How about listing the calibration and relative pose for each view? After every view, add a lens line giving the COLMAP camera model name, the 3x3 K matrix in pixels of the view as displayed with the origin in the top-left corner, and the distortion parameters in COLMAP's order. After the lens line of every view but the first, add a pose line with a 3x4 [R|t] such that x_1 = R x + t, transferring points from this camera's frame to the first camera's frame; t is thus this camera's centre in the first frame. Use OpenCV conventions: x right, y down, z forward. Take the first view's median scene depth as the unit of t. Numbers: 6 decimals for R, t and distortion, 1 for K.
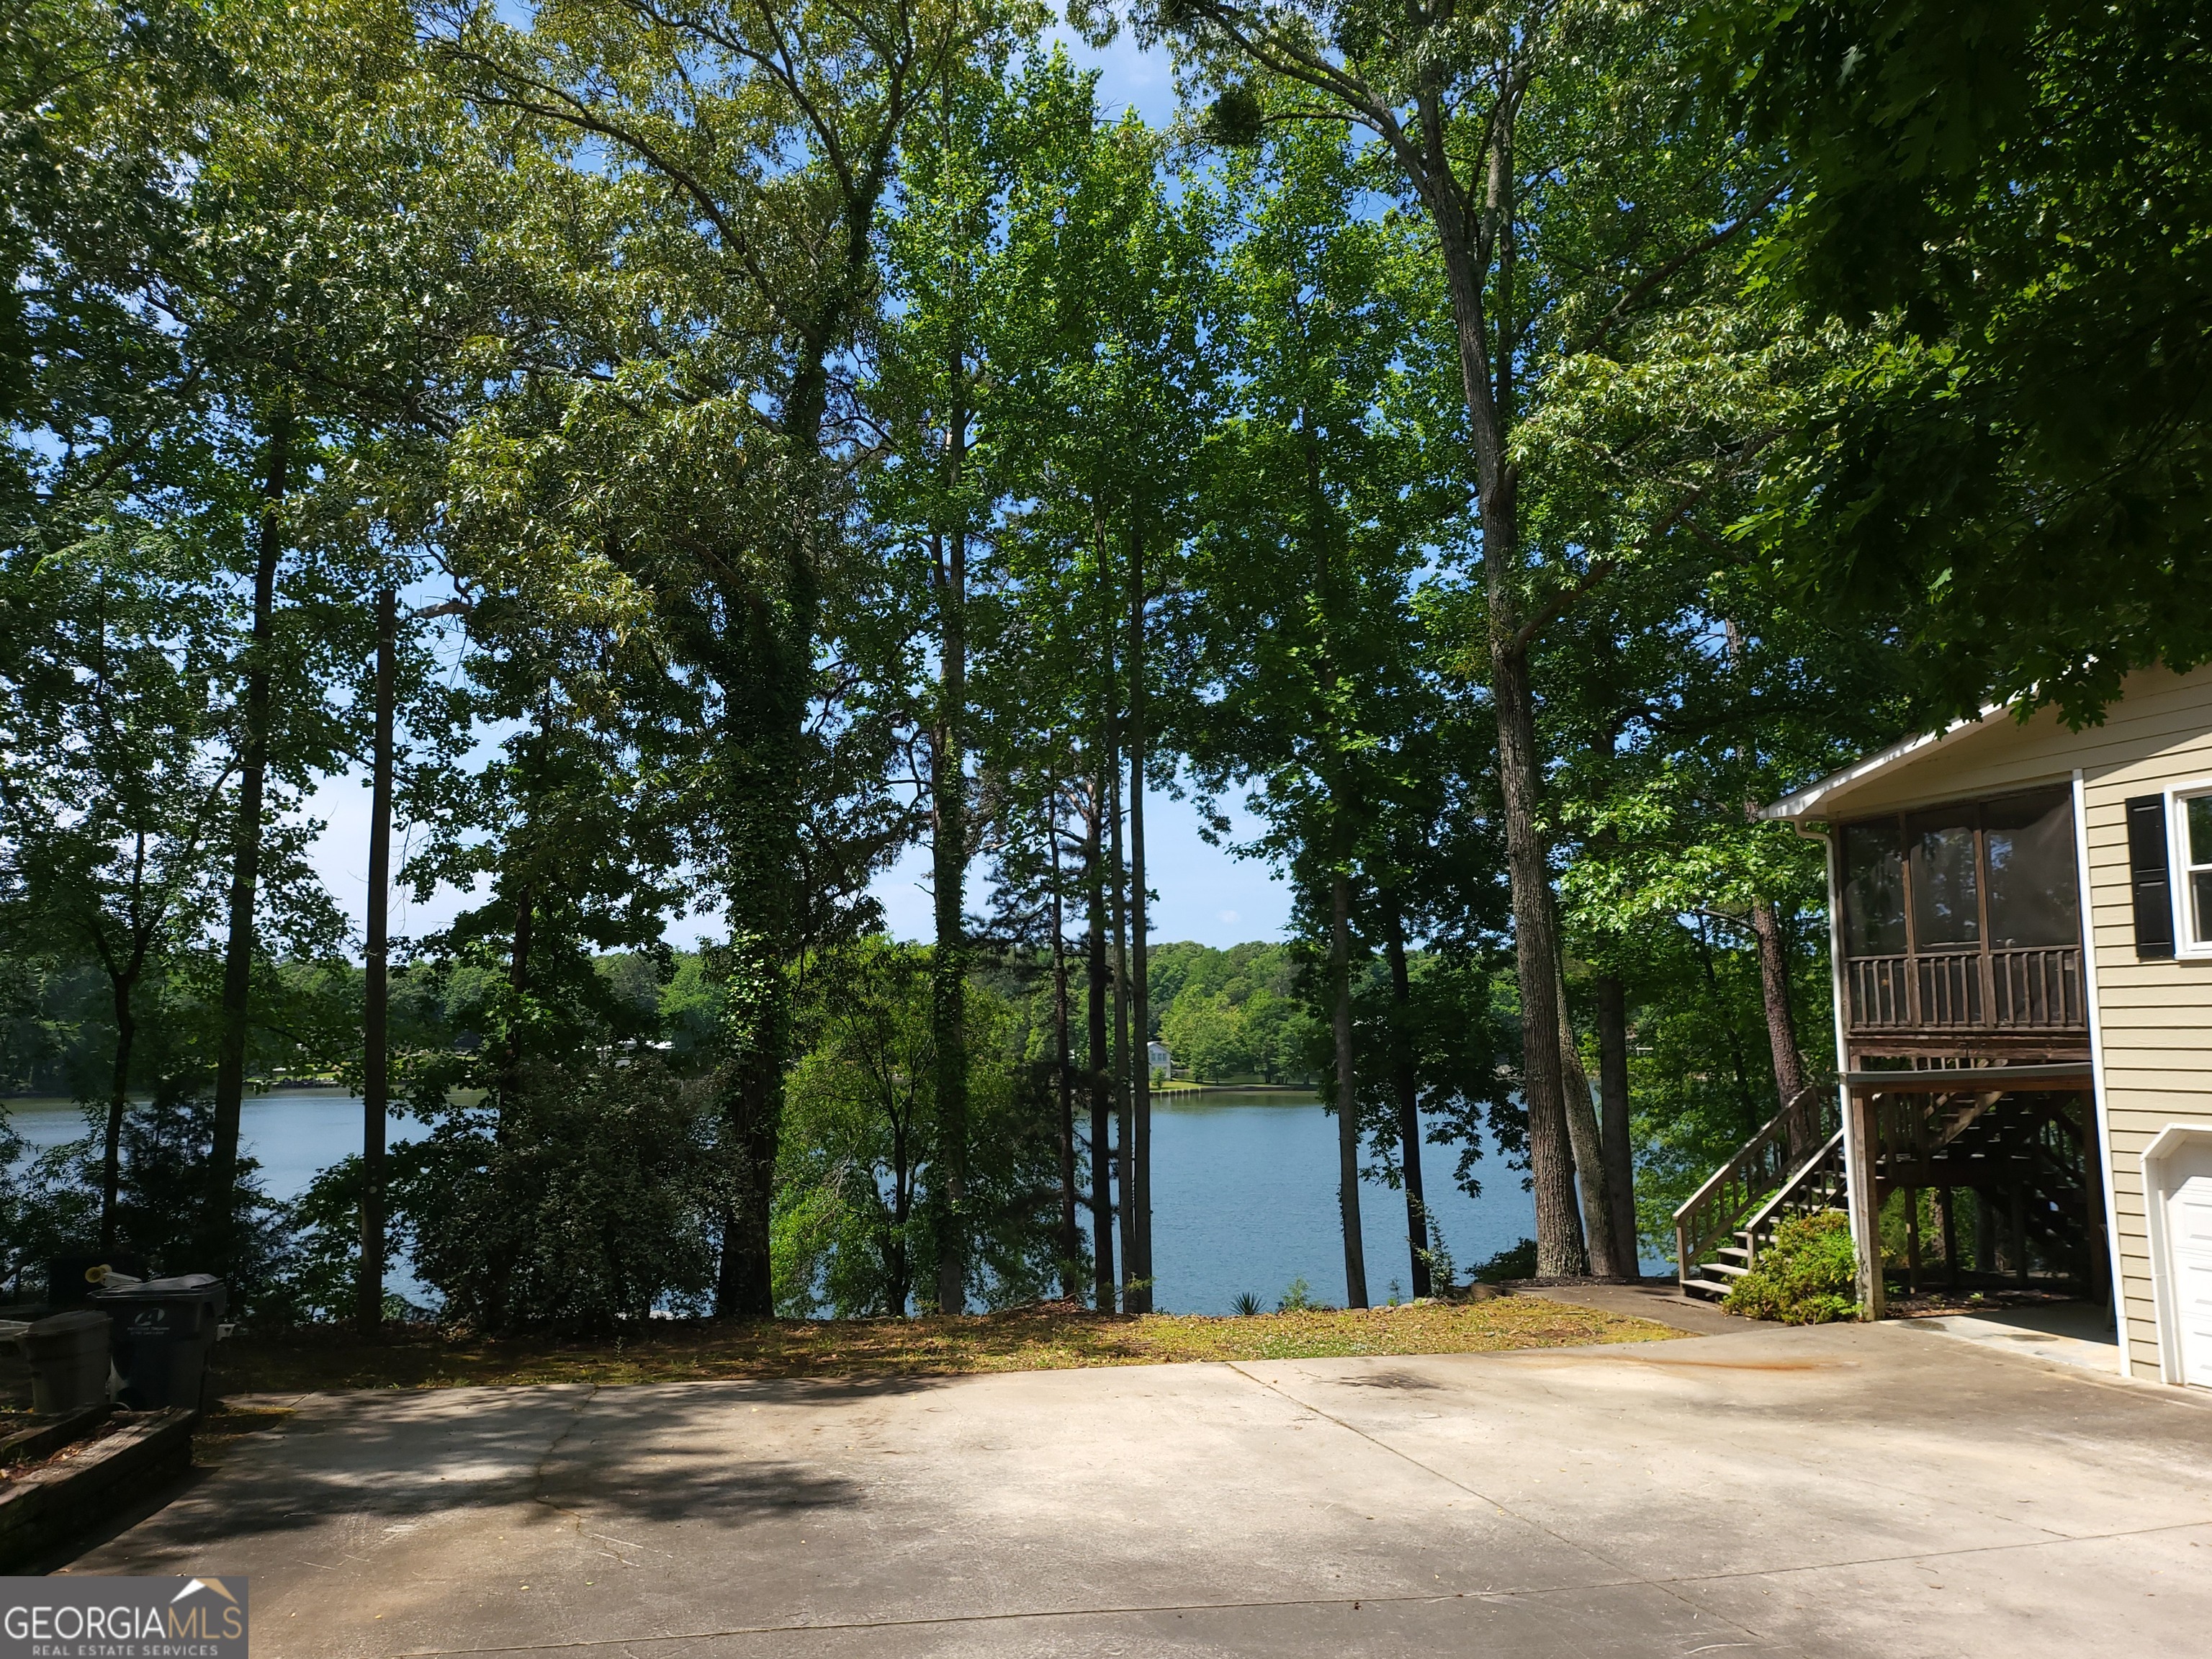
lens RADIAL K [[1640.1, 0, 1095.9], [0, 1640.1, 850.1], [0, 0, 1]] dist [0.086213, -0.102662]
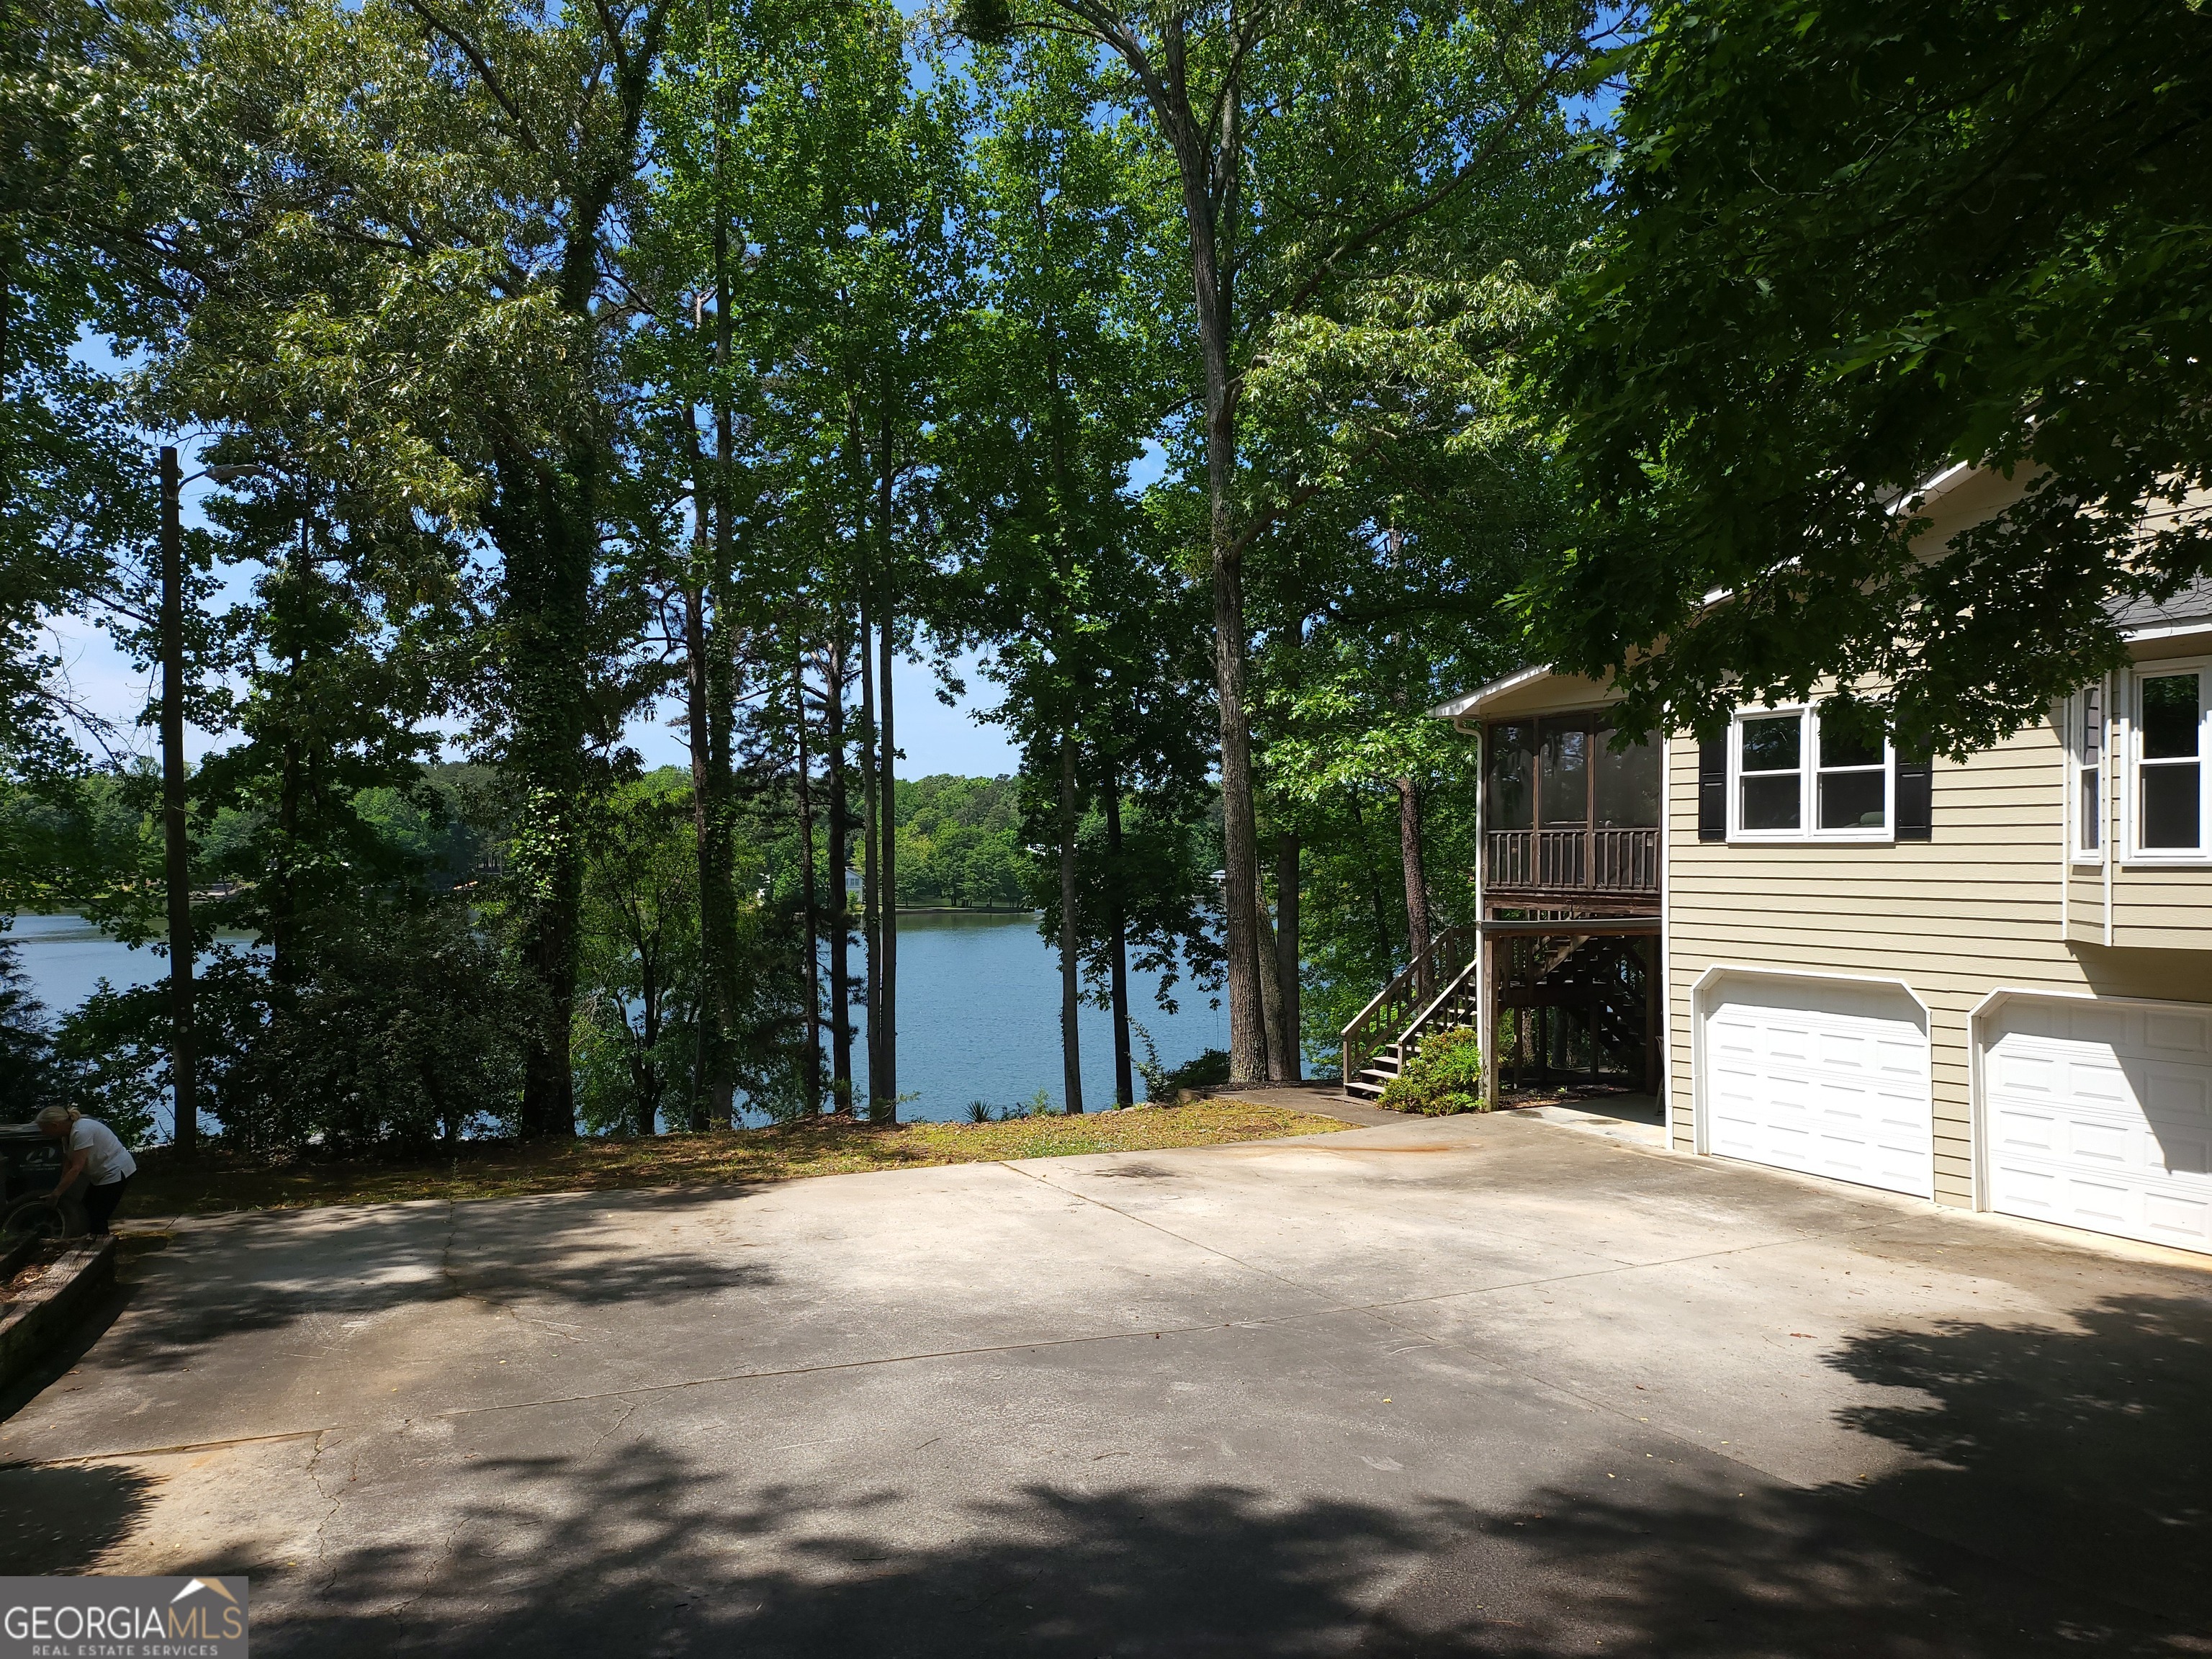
lens RADIAL K [[1543.6, 0, 1108.3], [0, 1543.6, 863.9], [0, 0, 1]] dist [0.079100, -0.087702]
pose [[0.978762, 0.007213, 0.204873, -0.069550], [-0.030658, 0.993292, 0.111496, -0.032563], [-0.202694, -0.115409, 0.972417, -0.085604]]
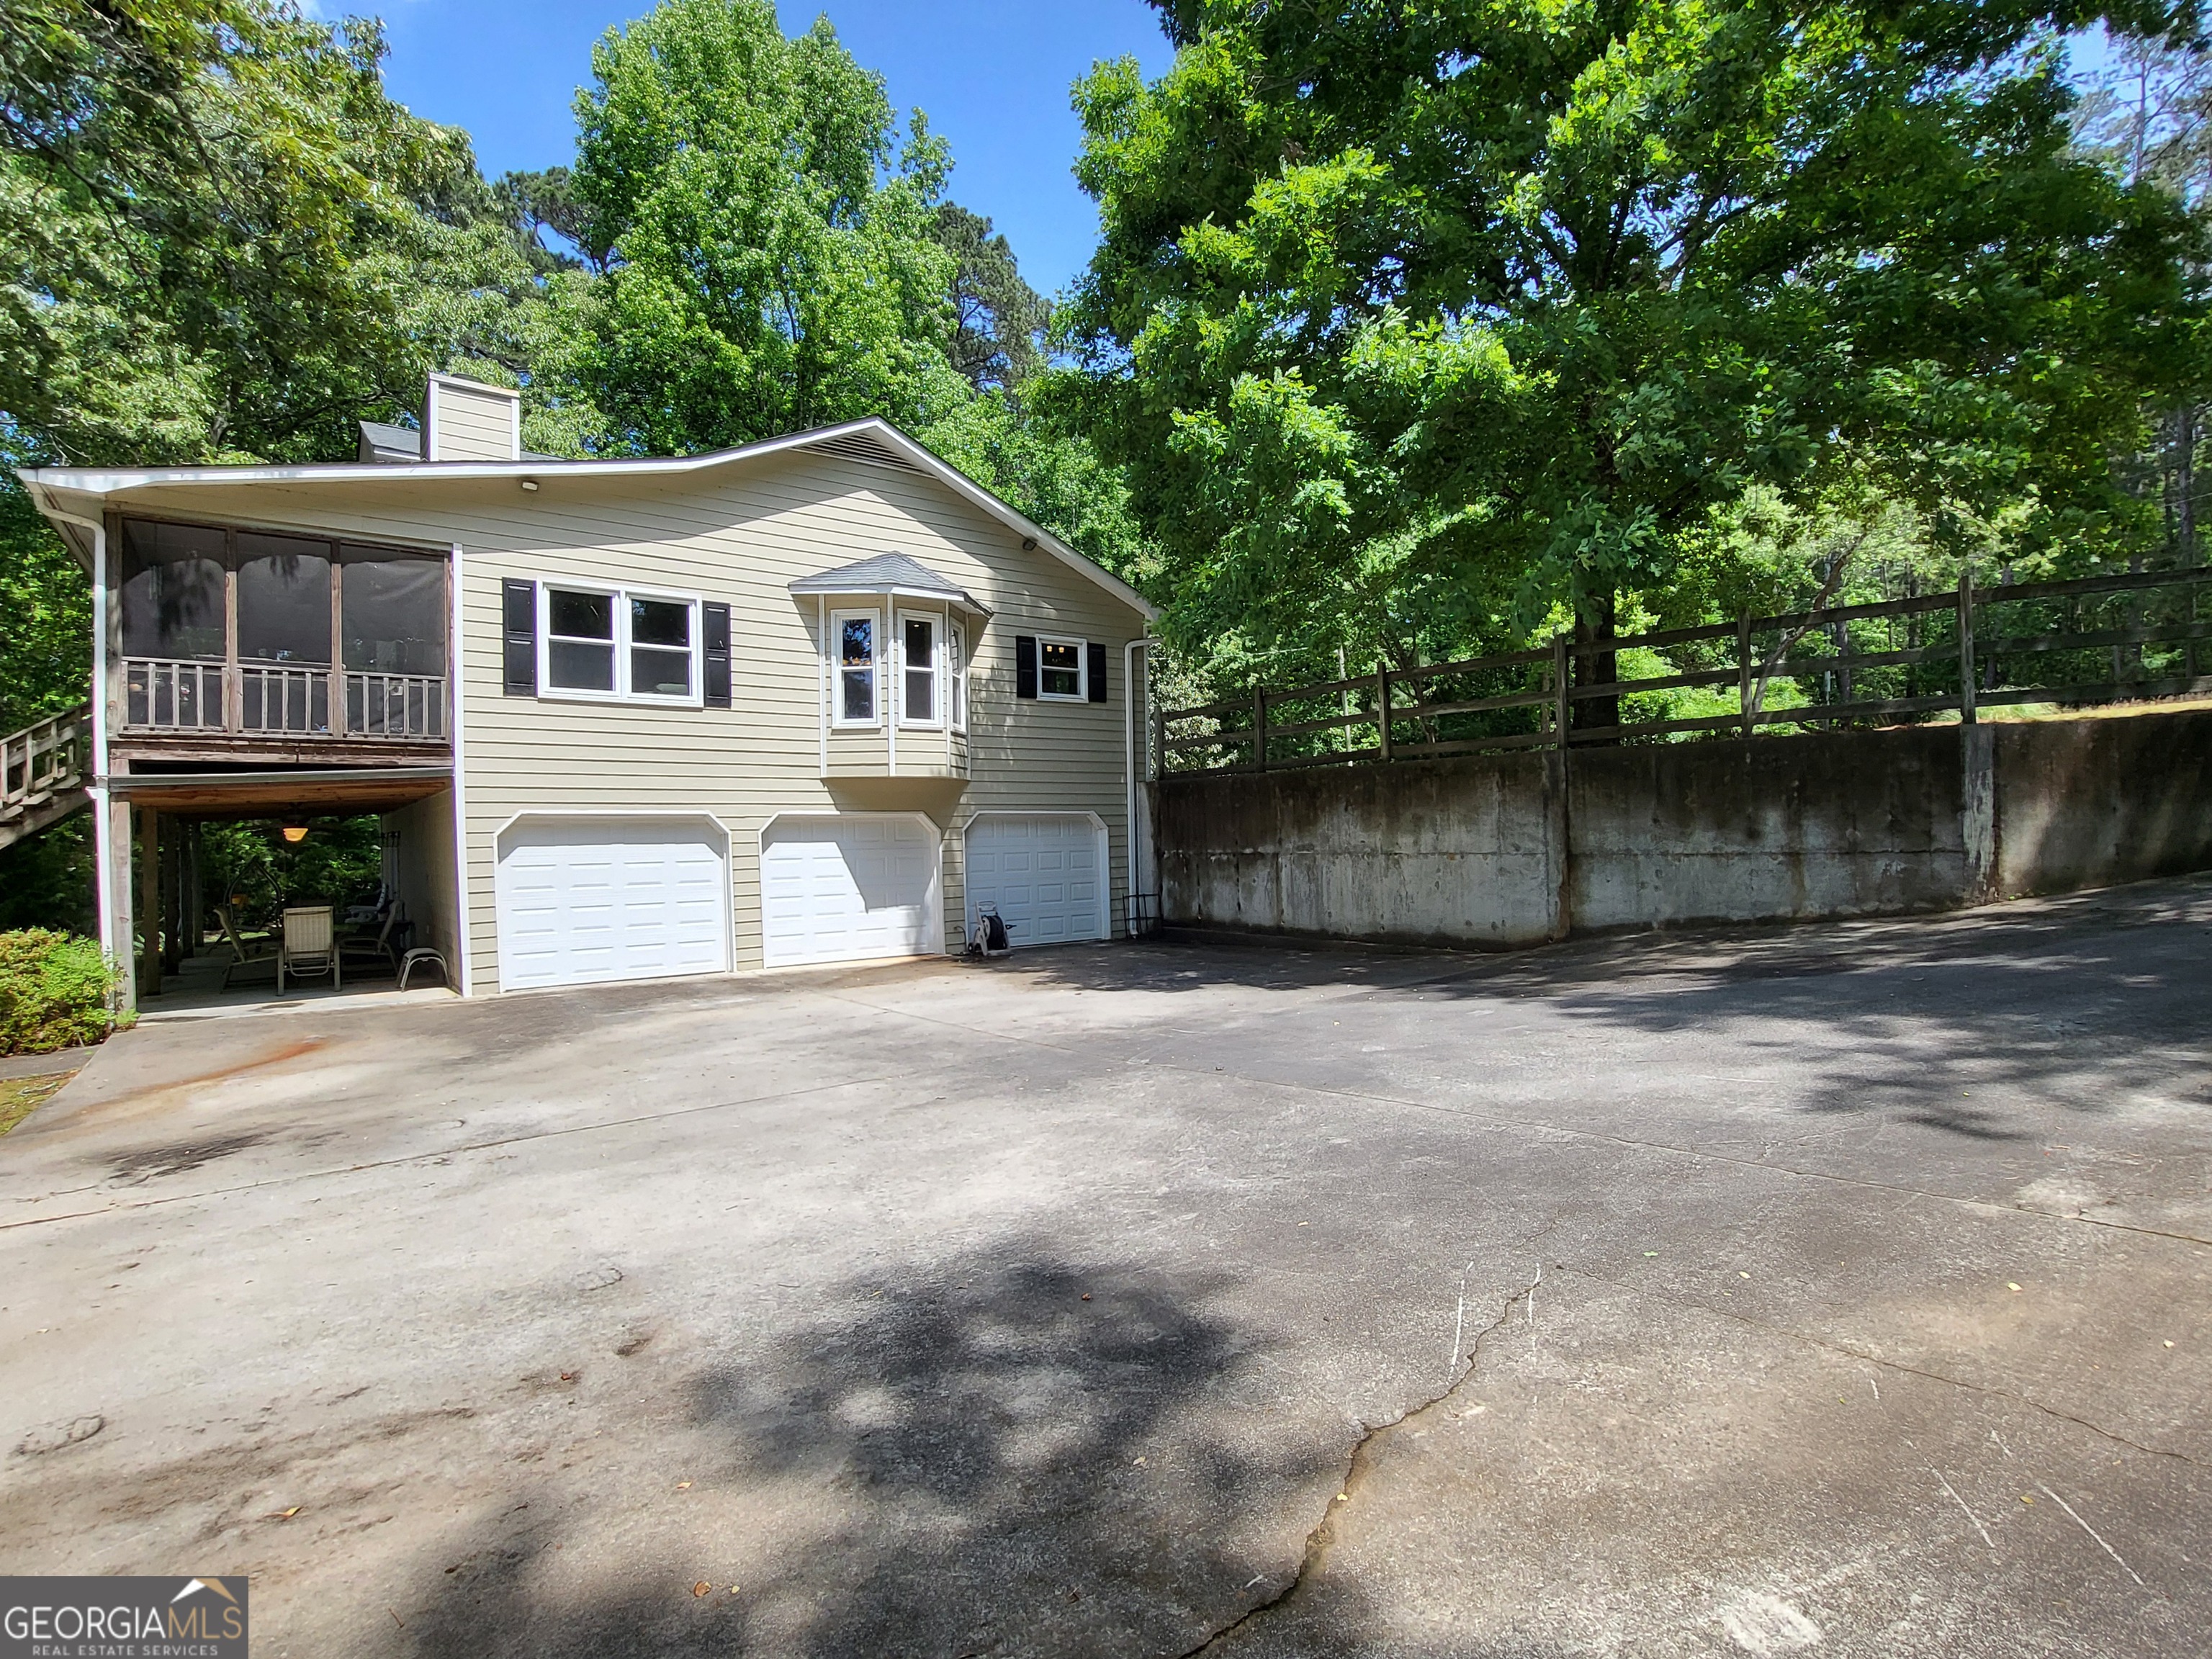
lens RADIAL K [[1104.8, 0, 1106.0], [0, 1104.8, 829.5], [0, 0, 1]] dist [0.002623, 0.000283]
pose [[-0.340982, 0.015098, 0.939949, -0.334893], [-0.085287, 0.995251, -0.046925, 0.146494], [-0.936193, -0.096166, -0.338075, 0.684723]]
